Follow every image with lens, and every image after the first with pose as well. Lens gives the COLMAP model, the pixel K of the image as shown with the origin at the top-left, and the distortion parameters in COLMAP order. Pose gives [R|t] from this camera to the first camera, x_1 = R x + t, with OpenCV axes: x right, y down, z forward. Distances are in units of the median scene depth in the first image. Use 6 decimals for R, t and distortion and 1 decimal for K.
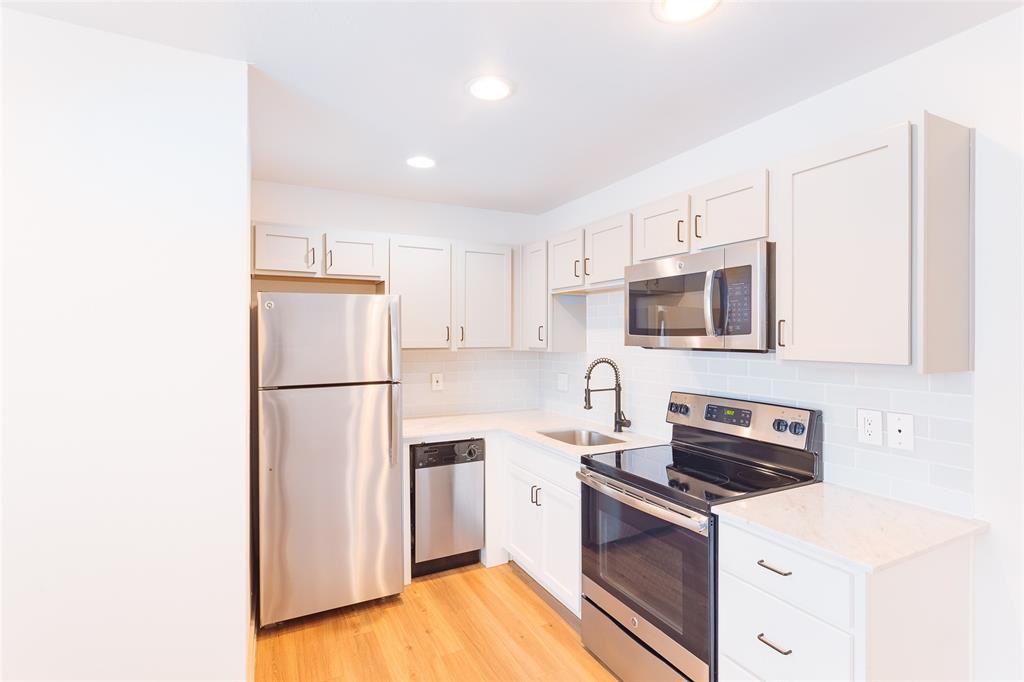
lens RADIAL K [[492.5, 0, 512.0], [0, 492.5, 341.0], [0, 0, 1]] dist [0.002004, 0.000296]
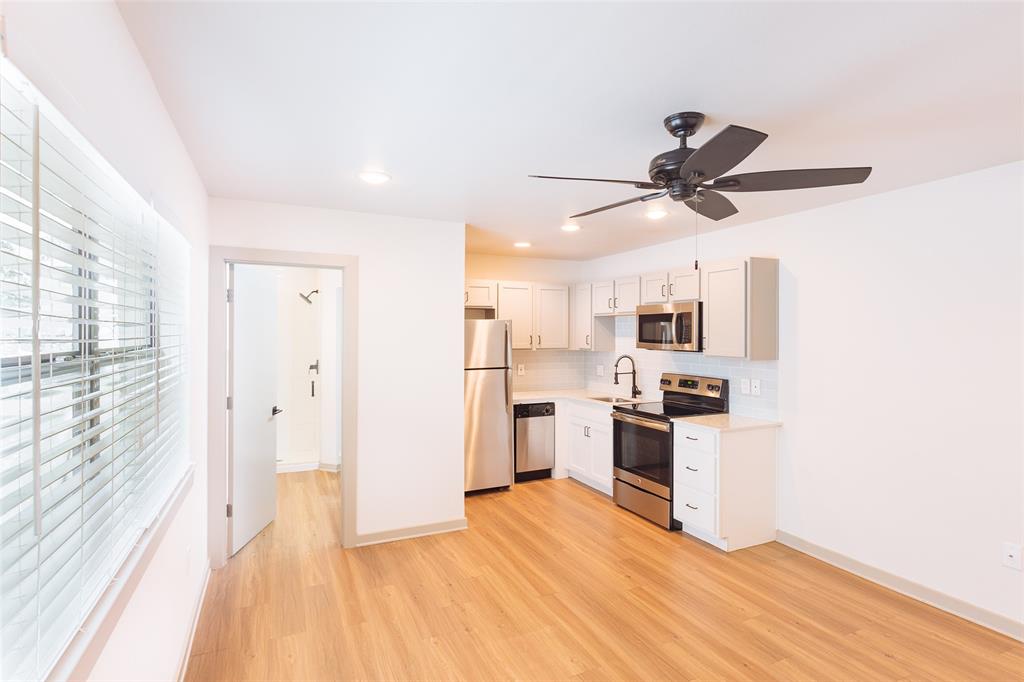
lens RADIAL K [[523.7, 0, 512.0], [0, 523.7, 341.0], [0, 0, 1]] dist [-0.000183, -0.000021]
pose [[0.999095, -0.000347, -0.042528, -0.144154], [0.000574, 0.999986, 0.005330, -0.025787], [0.042526, -0.005350, 0.999081, -0.916052]]
